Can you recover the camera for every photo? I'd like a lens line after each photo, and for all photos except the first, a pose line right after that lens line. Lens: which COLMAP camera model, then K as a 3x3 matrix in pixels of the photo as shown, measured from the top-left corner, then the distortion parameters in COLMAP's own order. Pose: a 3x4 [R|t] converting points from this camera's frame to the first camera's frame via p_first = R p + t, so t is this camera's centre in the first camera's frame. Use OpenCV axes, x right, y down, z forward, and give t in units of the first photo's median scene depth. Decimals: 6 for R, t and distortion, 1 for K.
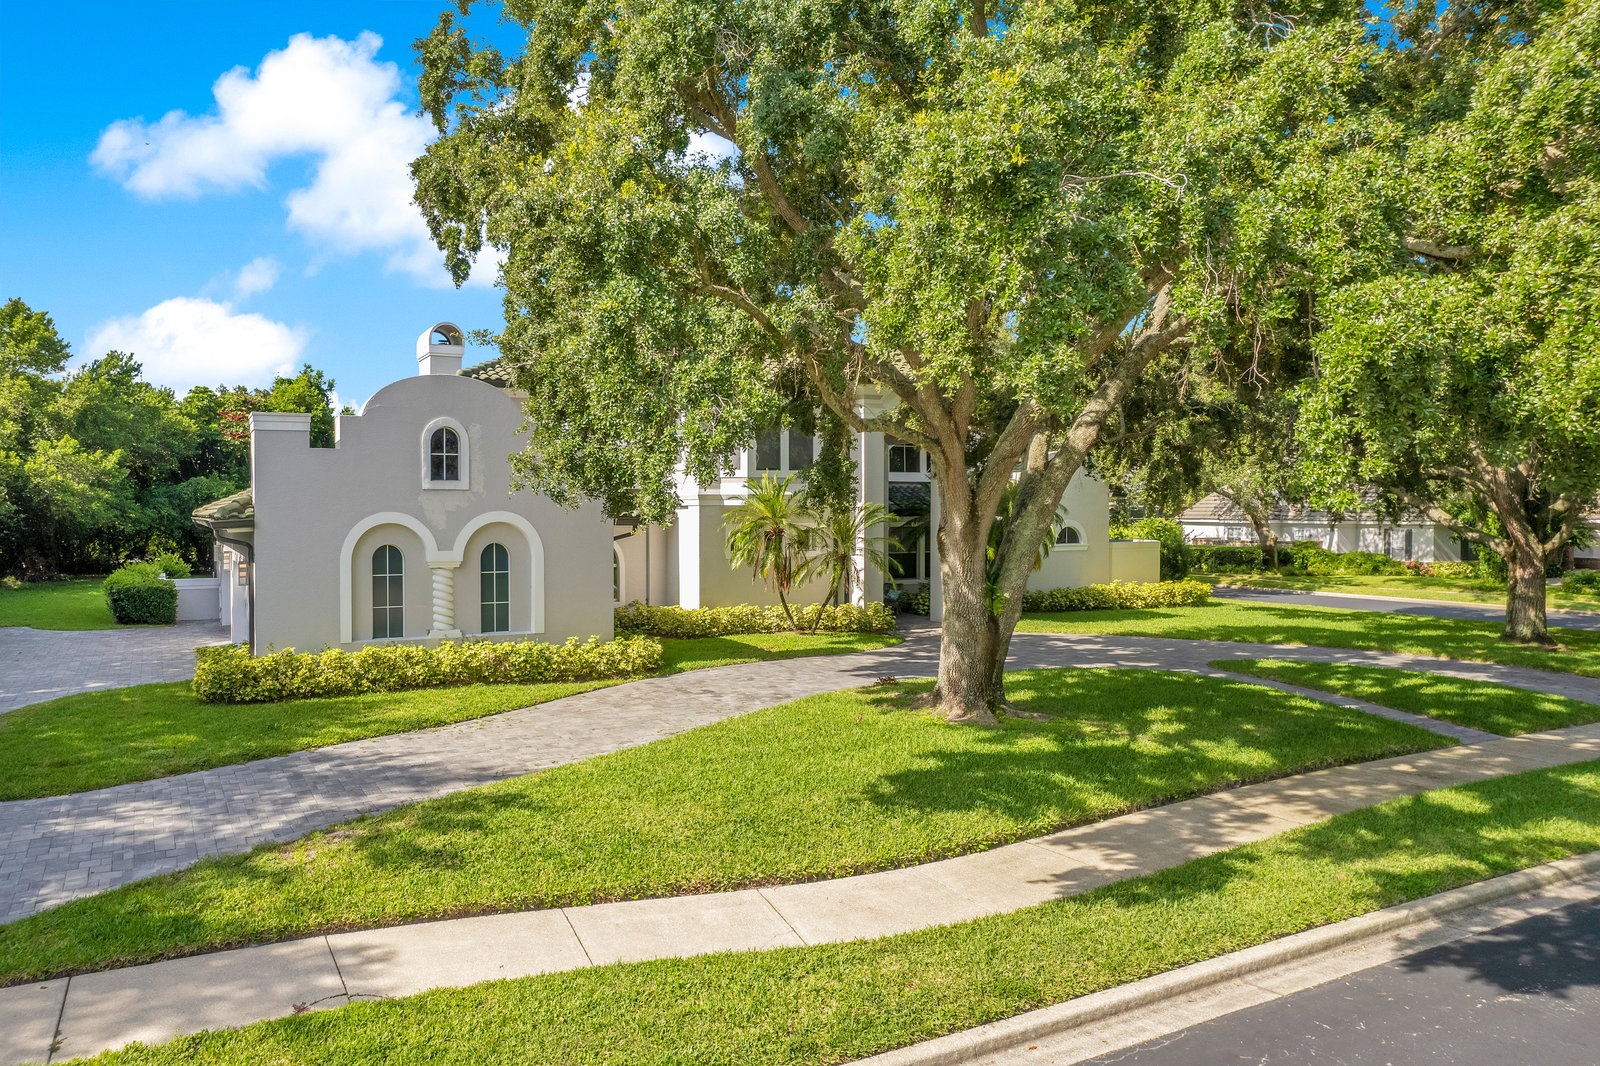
lens RADIAL K [[1059.0, 0, 836.1], [0, 1059.0, 531.7], [0, 0, 1]] dist [-0.077602, 0.080267]
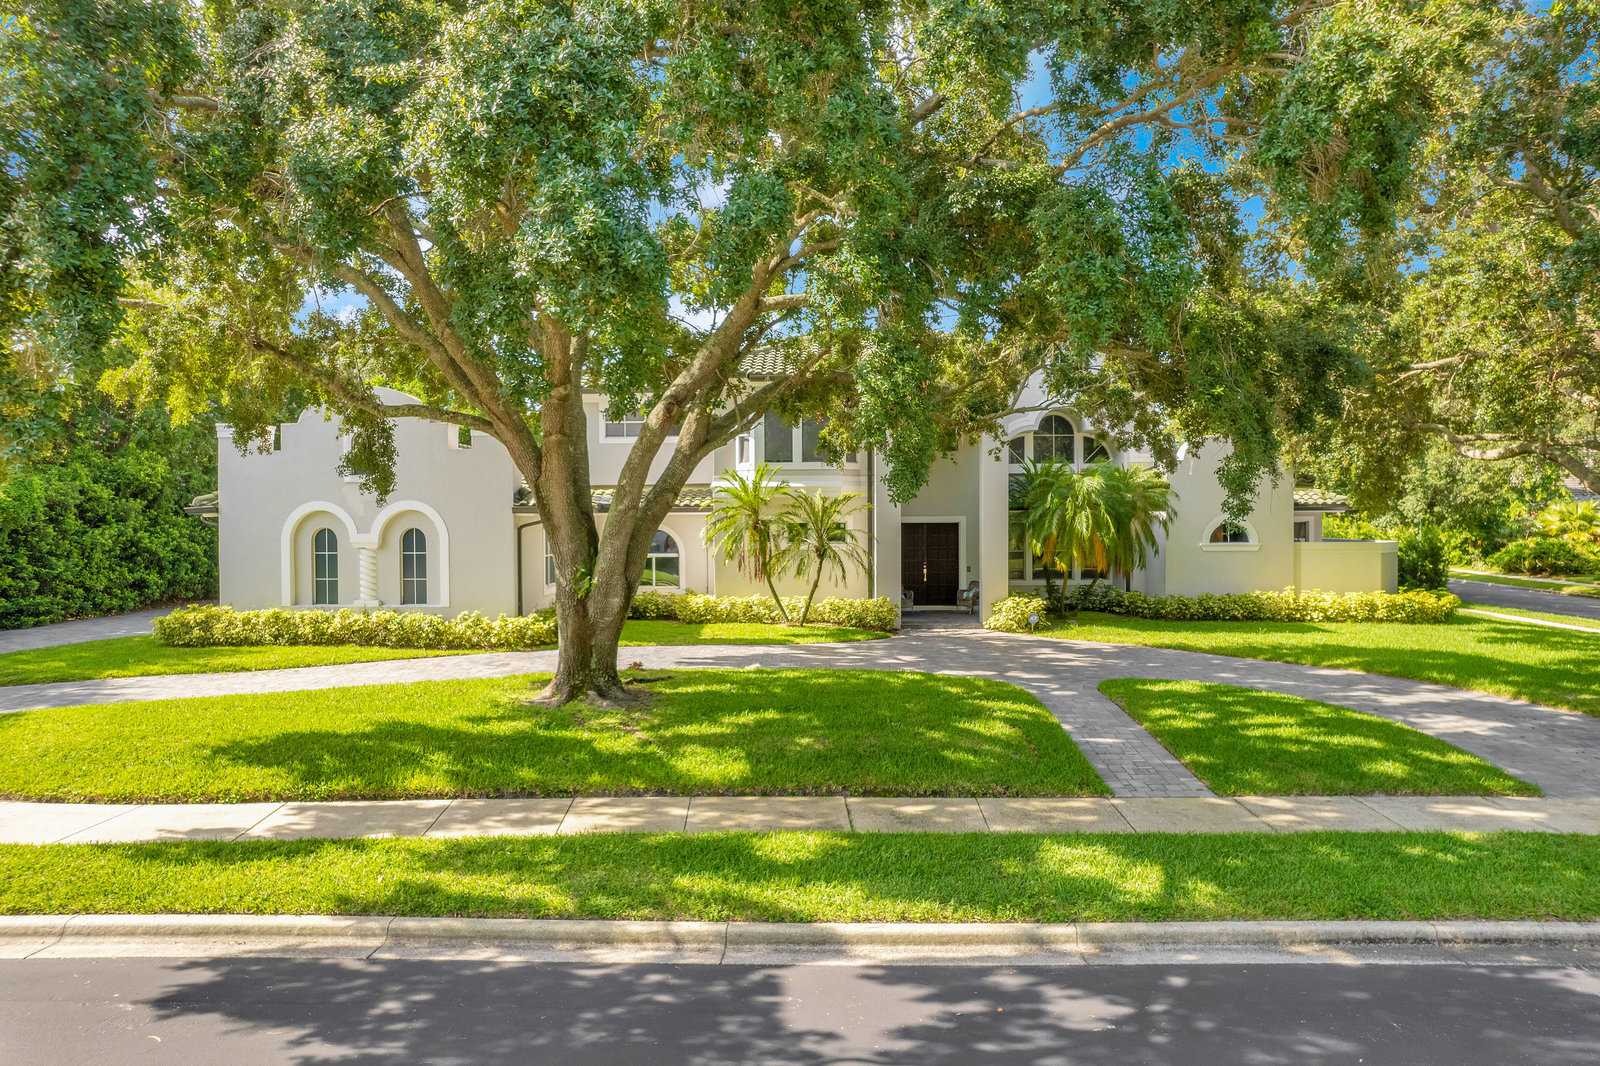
lens RADIAL K [[1059.0, 0, 836.1], [0, 1059.0, 531.7], [0, 0, 1]] dist [-0.077602, 0.080267]
pose [[0.876050, 0.005497, -0.482190, 1.093444], [-0.007218, 0.999972, -0.001714, 0.021469], [0.482167, 0.004982, 0.876065, 0.335428]]
